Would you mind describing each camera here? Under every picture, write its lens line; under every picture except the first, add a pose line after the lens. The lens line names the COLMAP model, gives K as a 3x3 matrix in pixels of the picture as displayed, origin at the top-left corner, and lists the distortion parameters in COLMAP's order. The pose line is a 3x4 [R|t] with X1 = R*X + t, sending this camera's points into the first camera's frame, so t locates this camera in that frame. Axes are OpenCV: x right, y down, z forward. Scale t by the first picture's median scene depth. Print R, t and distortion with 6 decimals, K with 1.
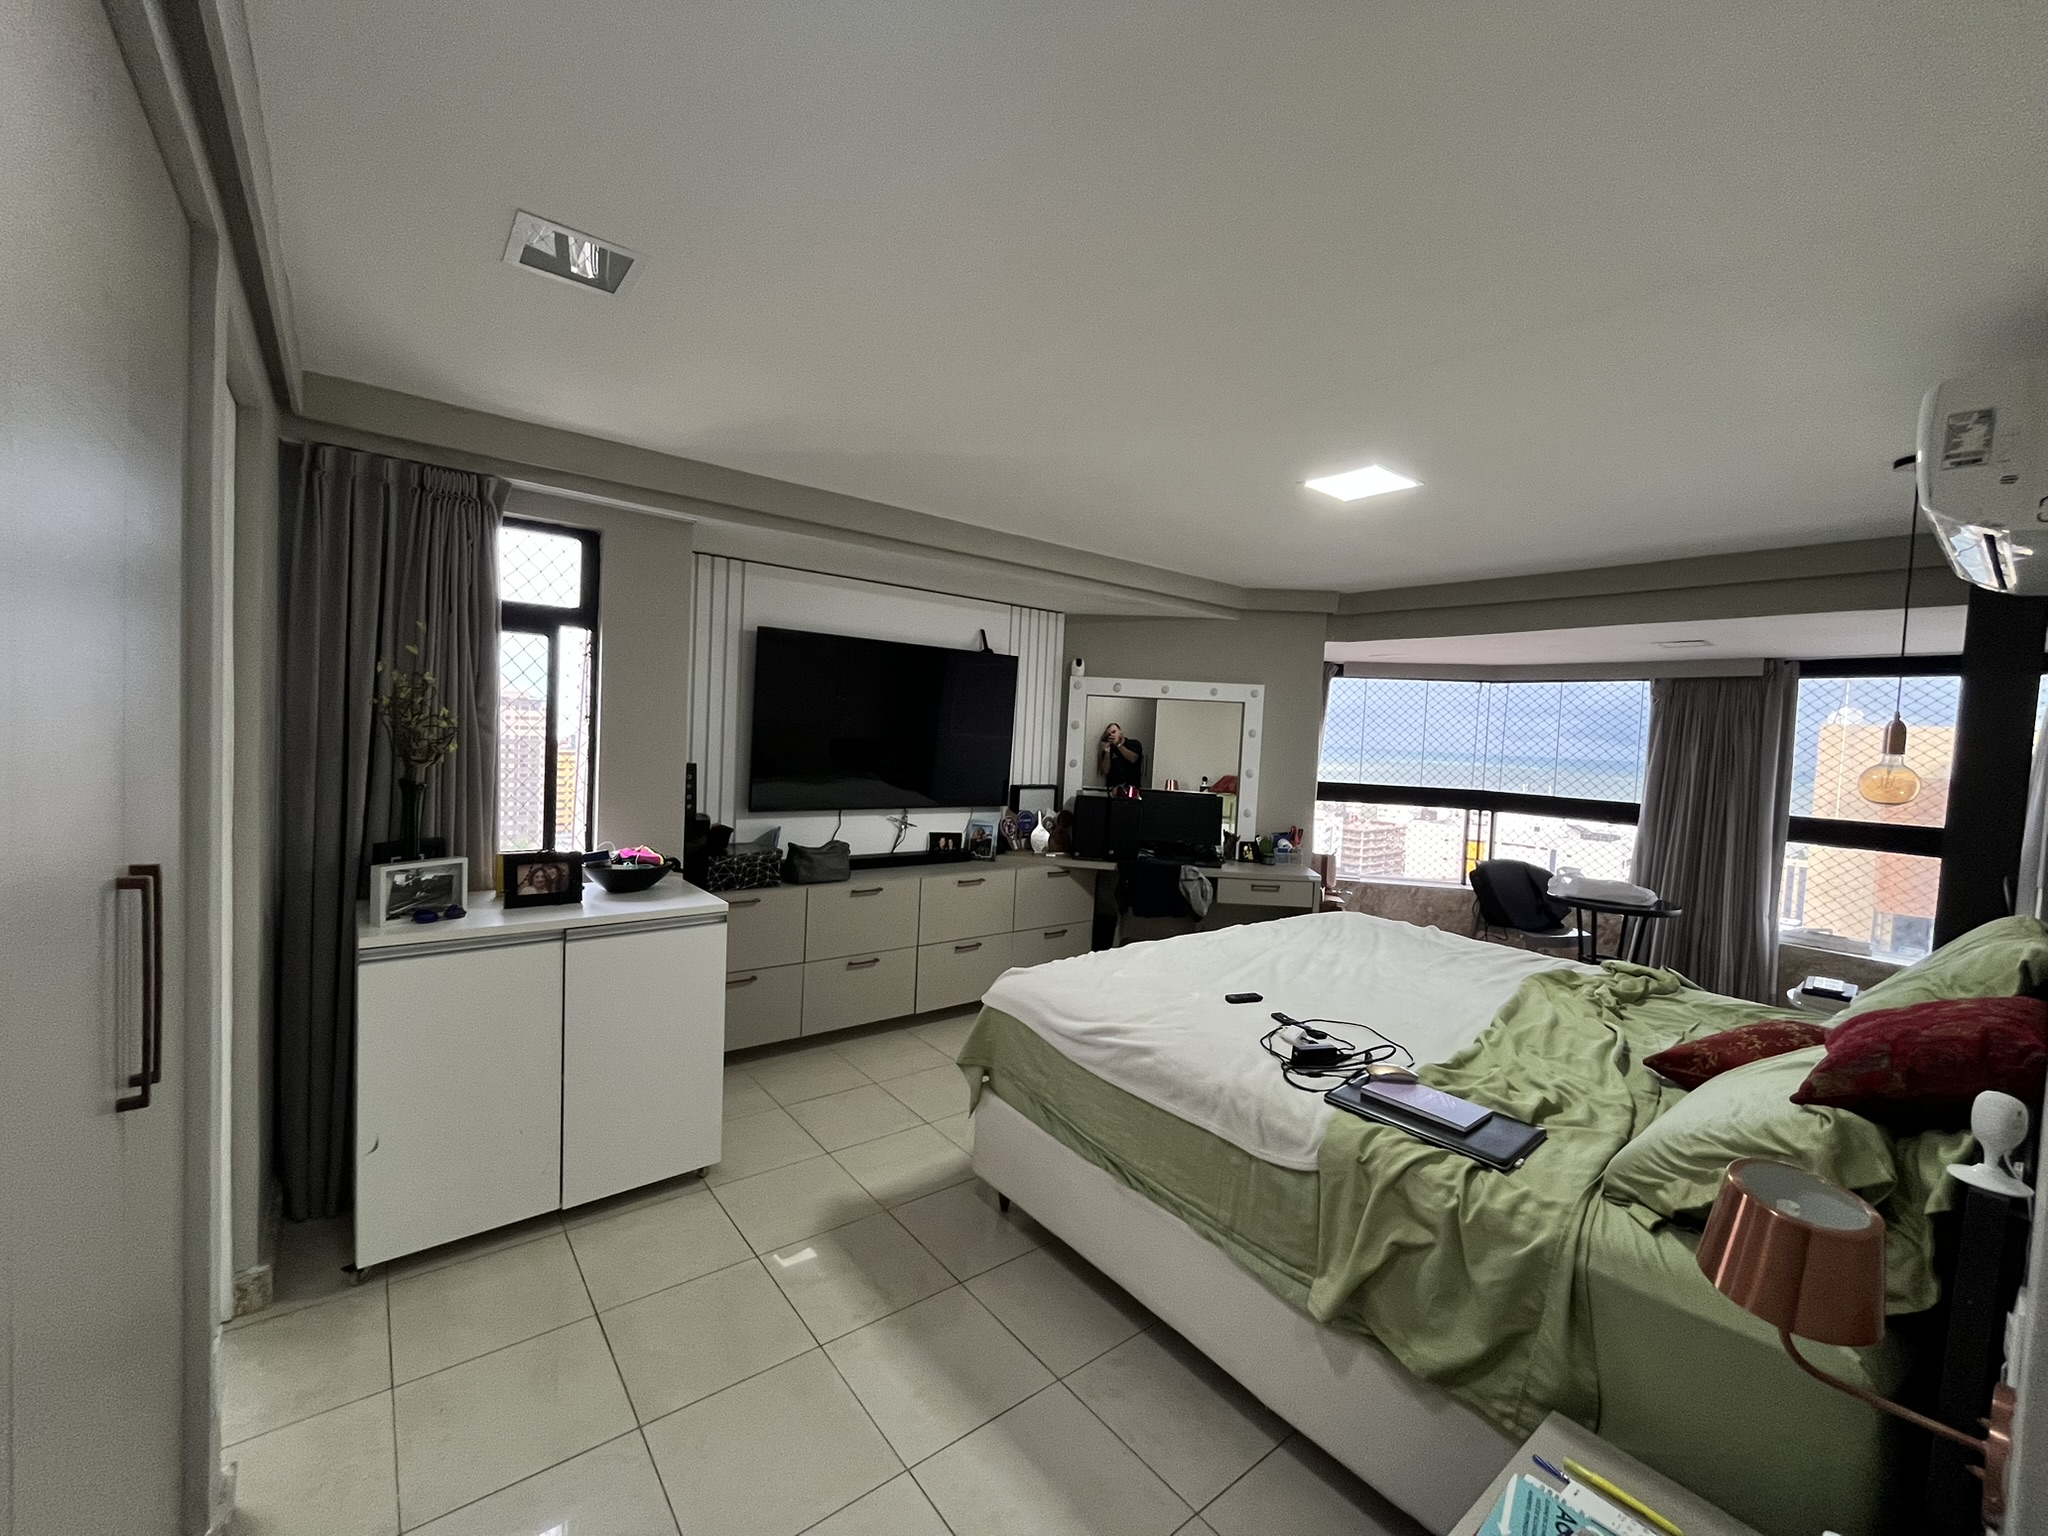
lens RADIAL K [[829.5, 0, 1027.9], [0, 829.5, 768.3], [0, 0, 1]] dist [-0.008618, -0.000197]
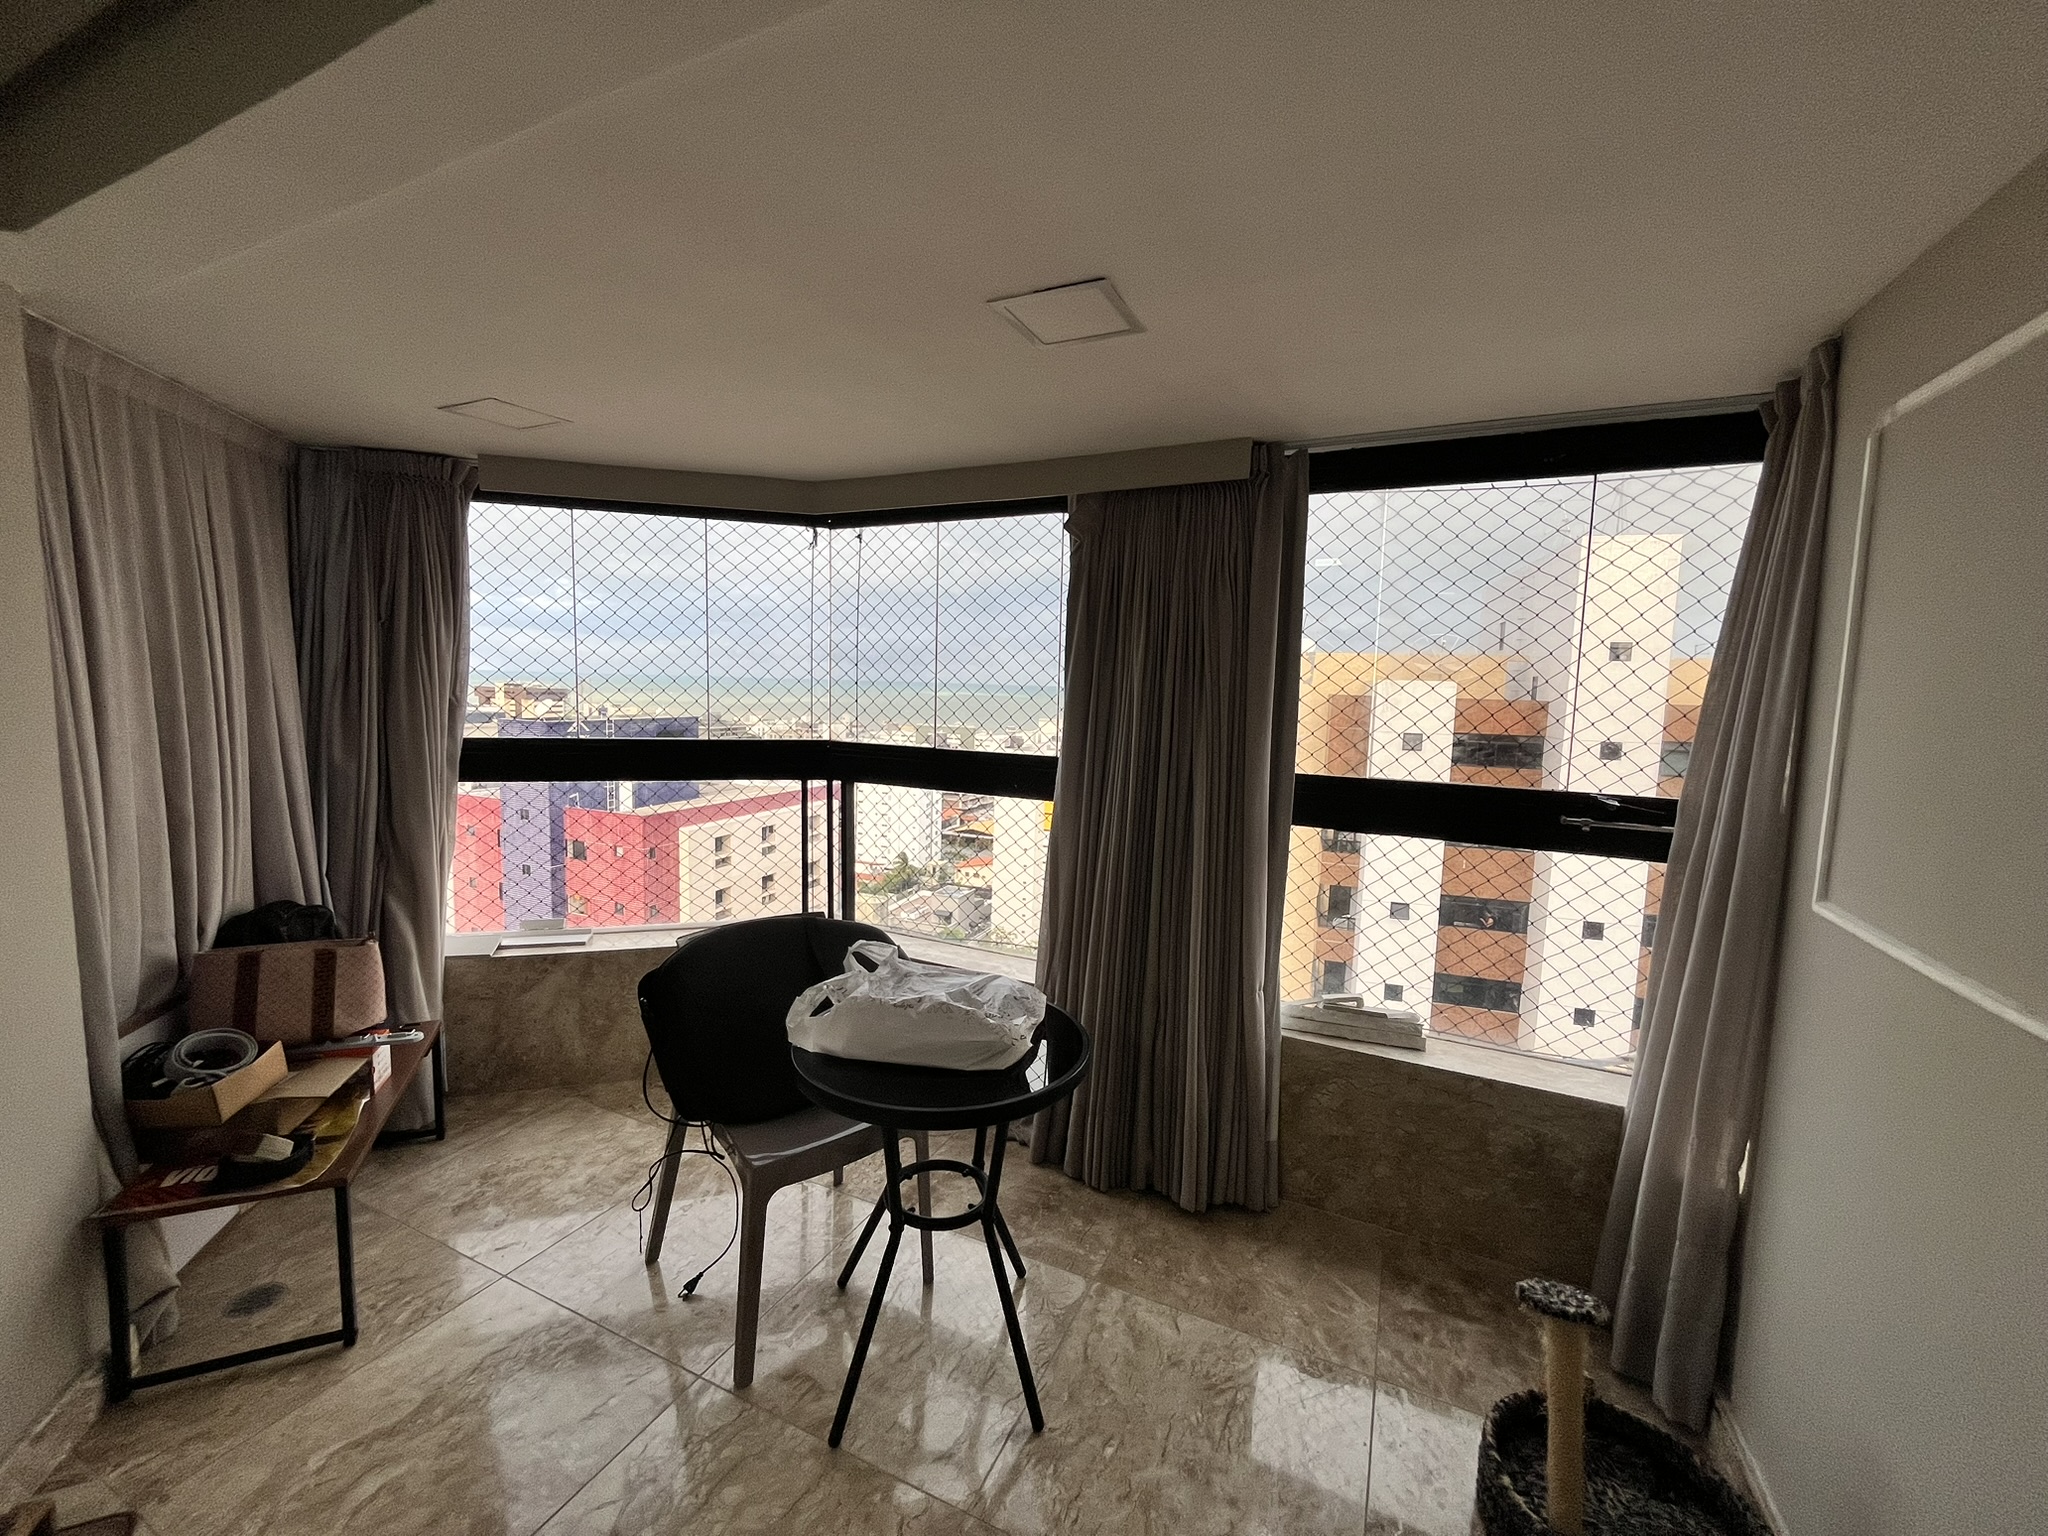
lens RADIAL K [[829.5, 0, 1022.5], [0, 829.5, 780.5], [0, 0, 1]] dist [-0.008618, -0.000197]
pose [[0.900675, -0.067571, 0.429206, 0.532411], [0.034424, 0.995825, 0.084538, 0.014296], [-0.433127, -0.061366, 0.899242, 0.588088]]
